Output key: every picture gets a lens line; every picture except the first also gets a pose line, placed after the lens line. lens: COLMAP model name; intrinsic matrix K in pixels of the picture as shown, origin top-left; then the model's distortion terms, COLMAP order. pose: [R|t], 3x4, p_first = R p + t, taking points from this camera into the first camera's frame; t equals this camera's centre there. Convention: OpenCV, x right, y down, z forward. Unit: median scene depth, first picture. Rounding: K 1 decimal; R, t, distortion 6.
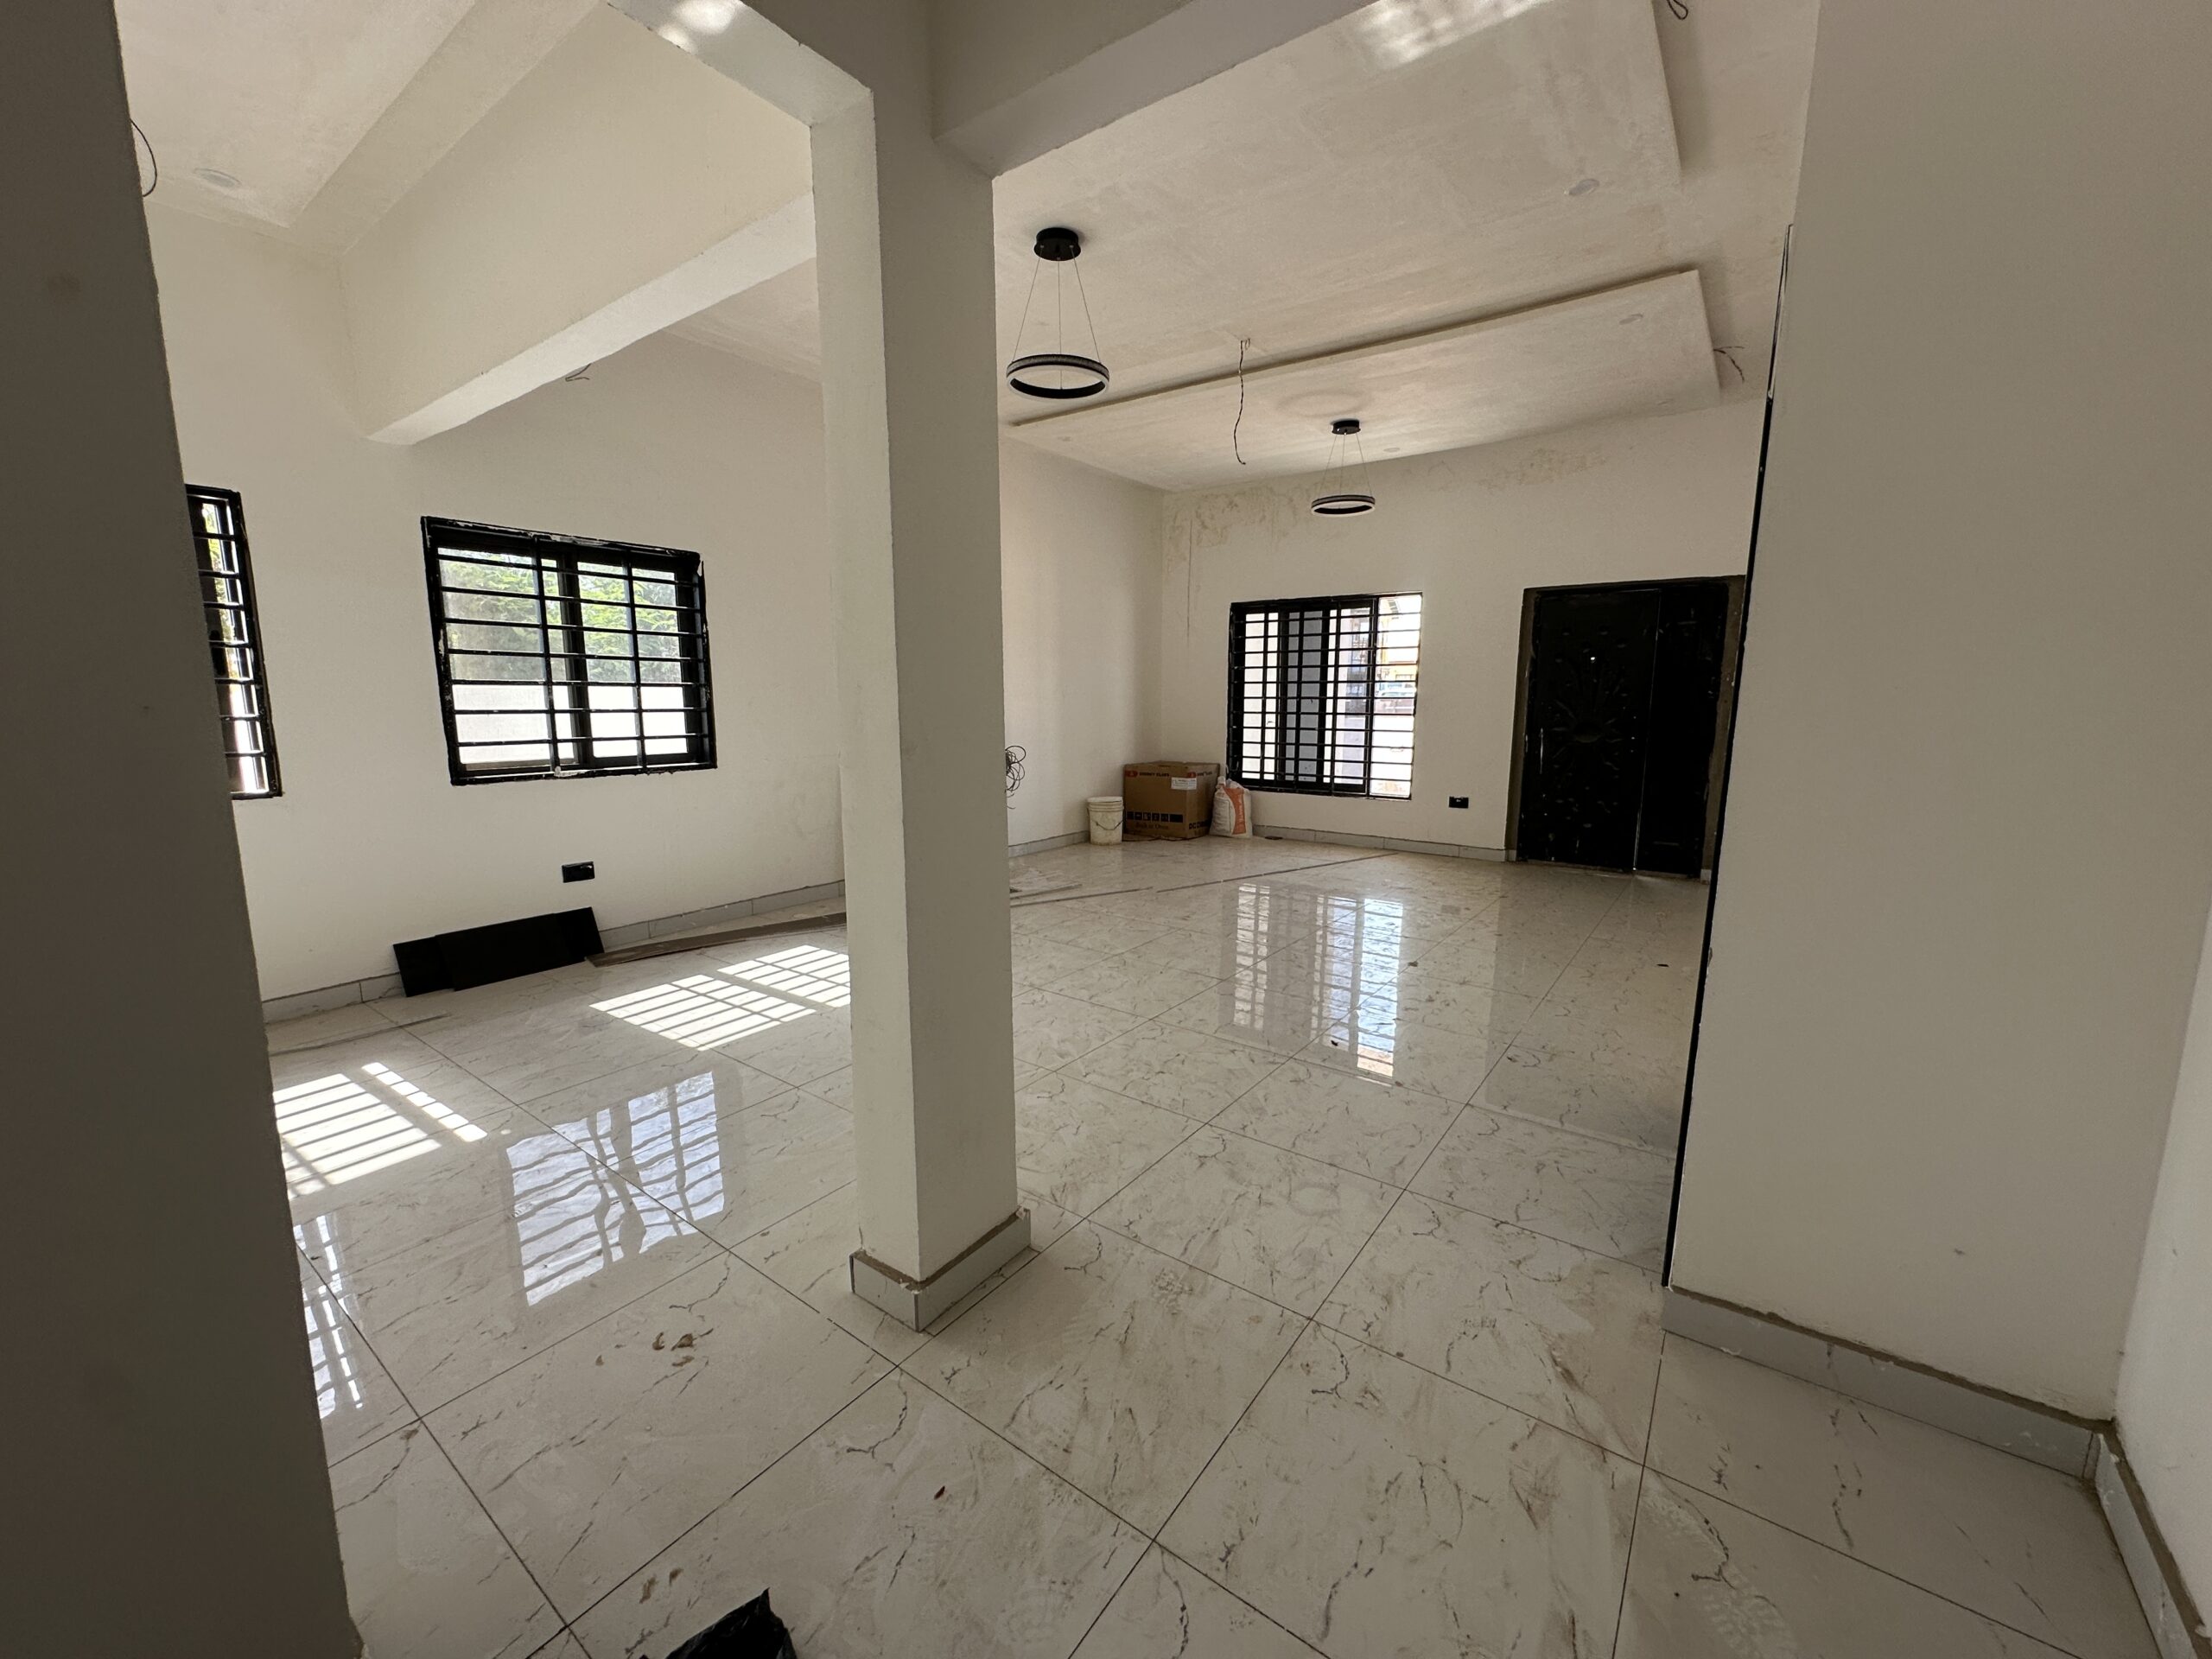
lens RADIAL K [[884.8, 0, 1106.0], [0, 884.8, 829.5], [0, 0, 1]] dist [-0.003330, 0.000472]
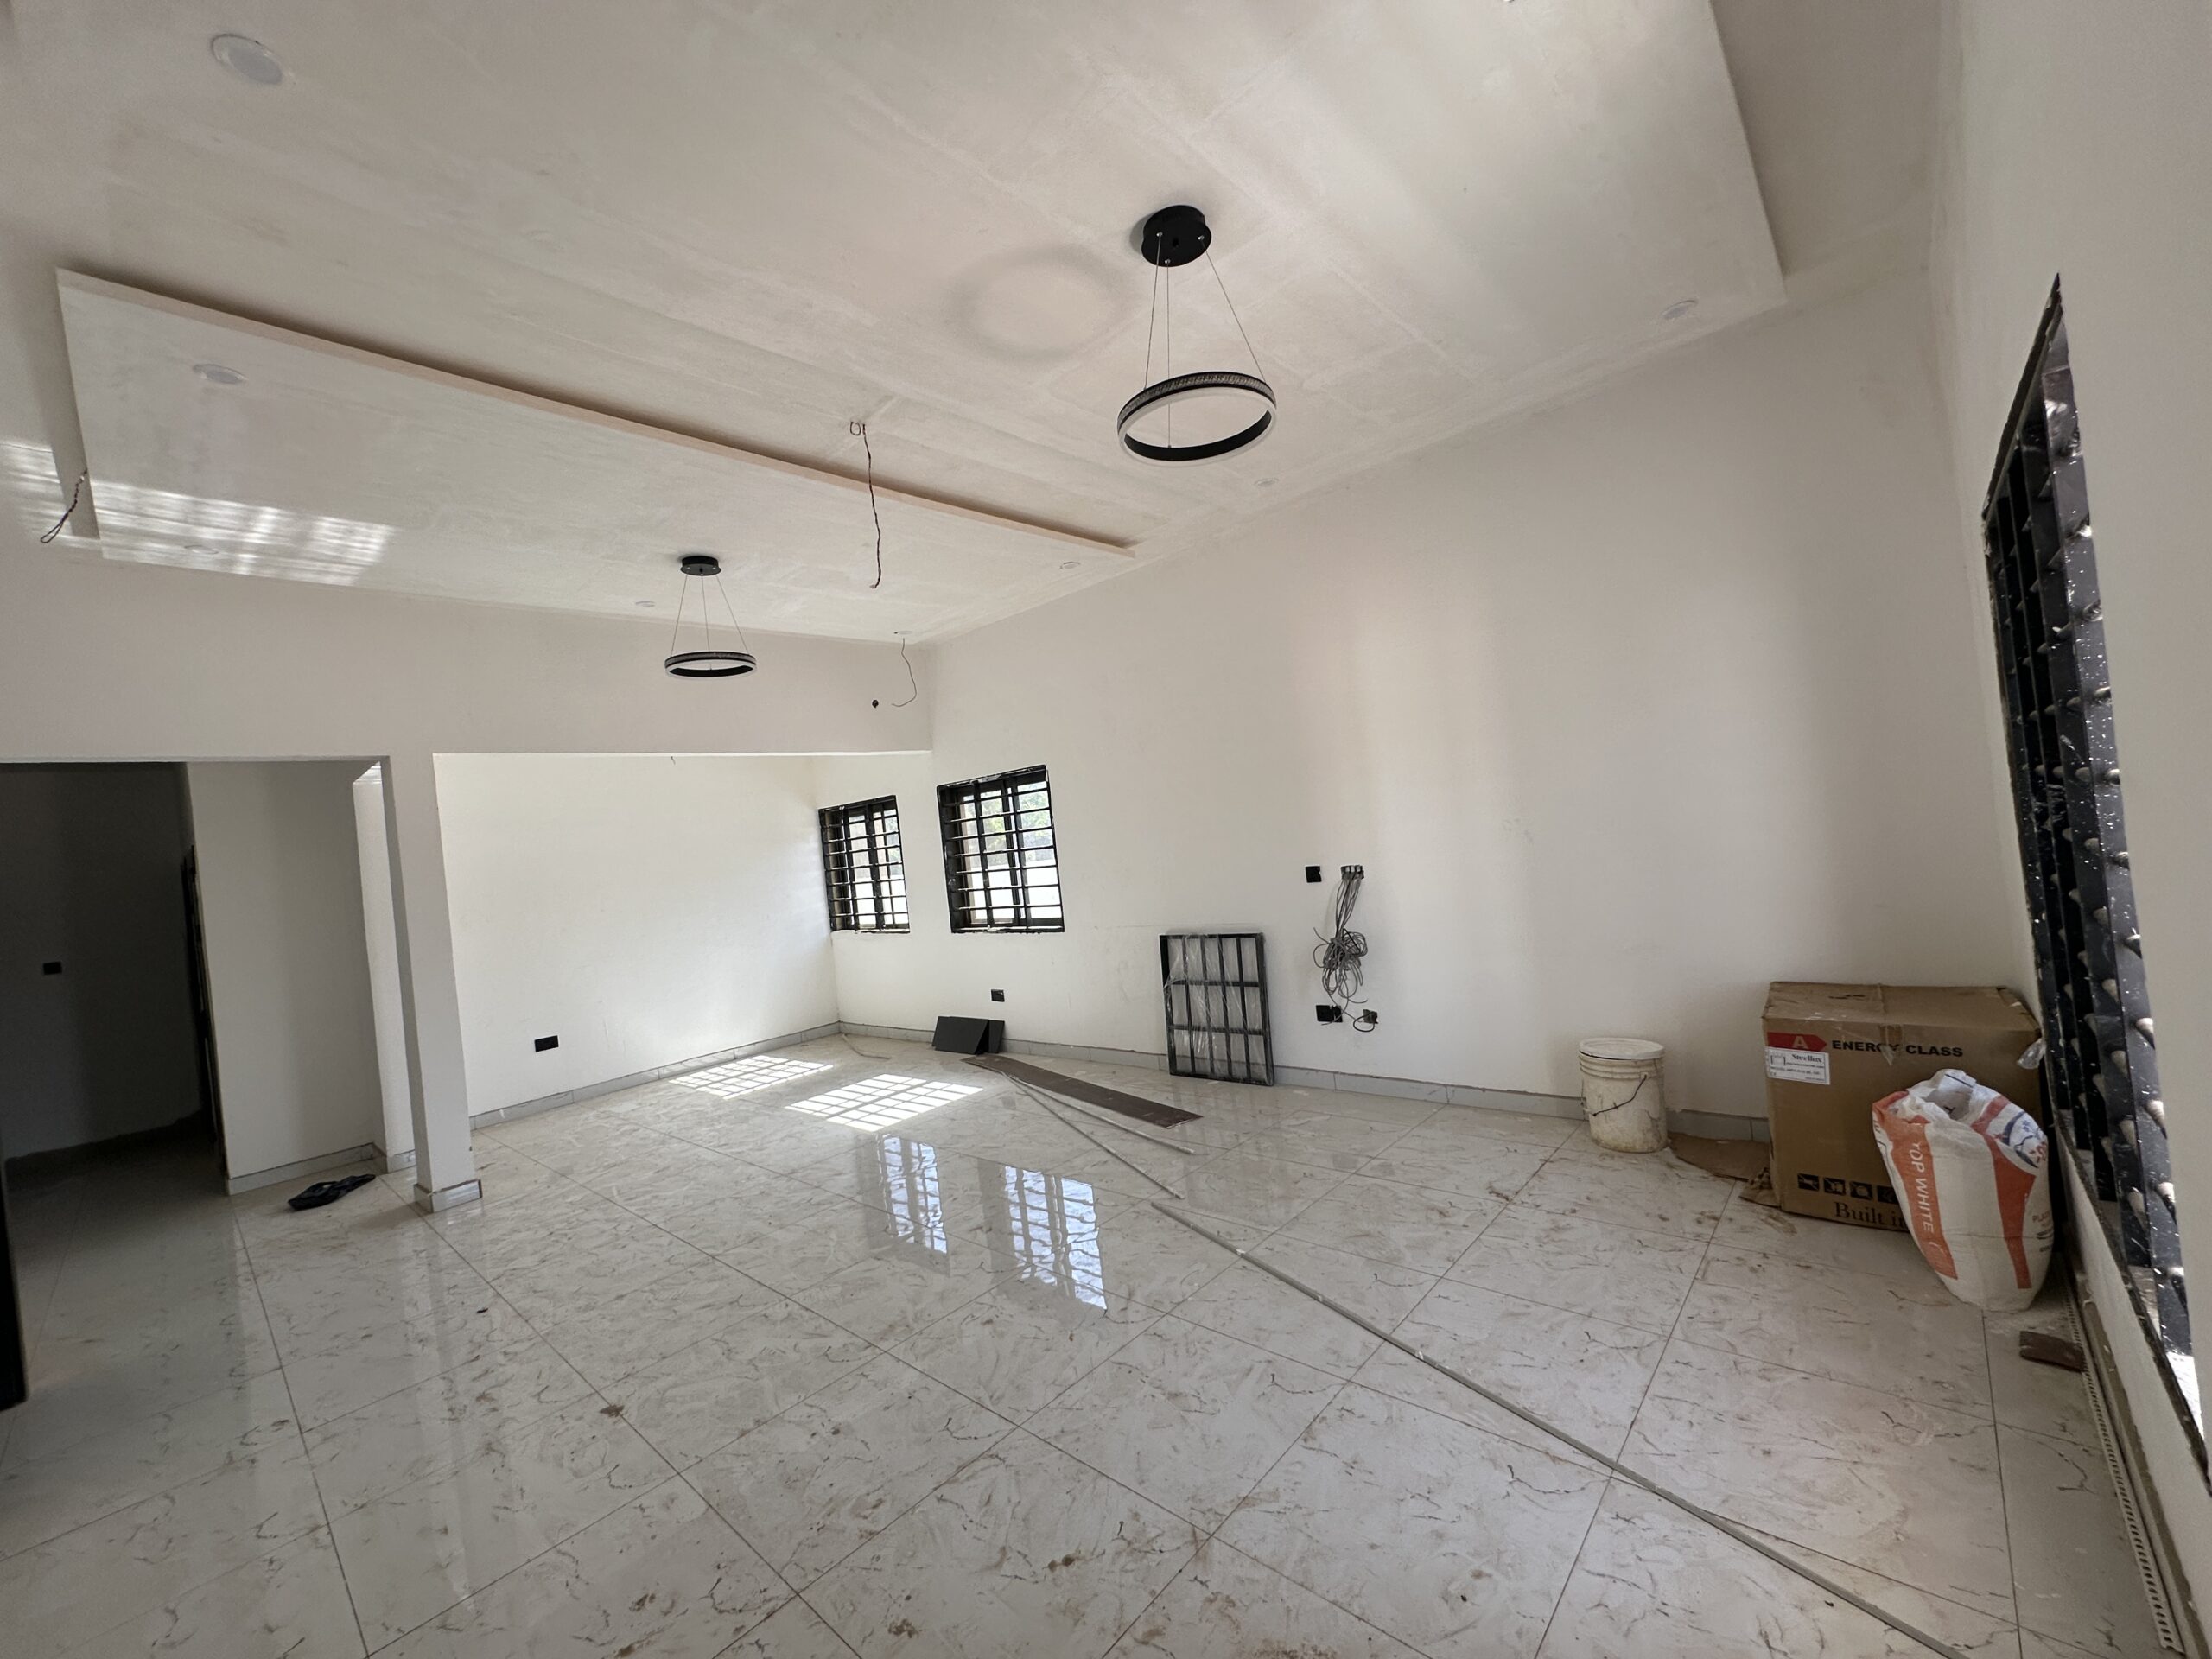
lens RADIAL K [[884.8, 0, 1106.0], [0, 884.8, 829.5], [0, 0, 1]] dist [-0.003330, 0.000472]
pose [[-0.108931, -0.002352, -0.994047, 0.895601], [-0.043011, 0.999072, 0.002349, -0.250650], [0.993118, 0.043011, -0.108931, 1.370032]]
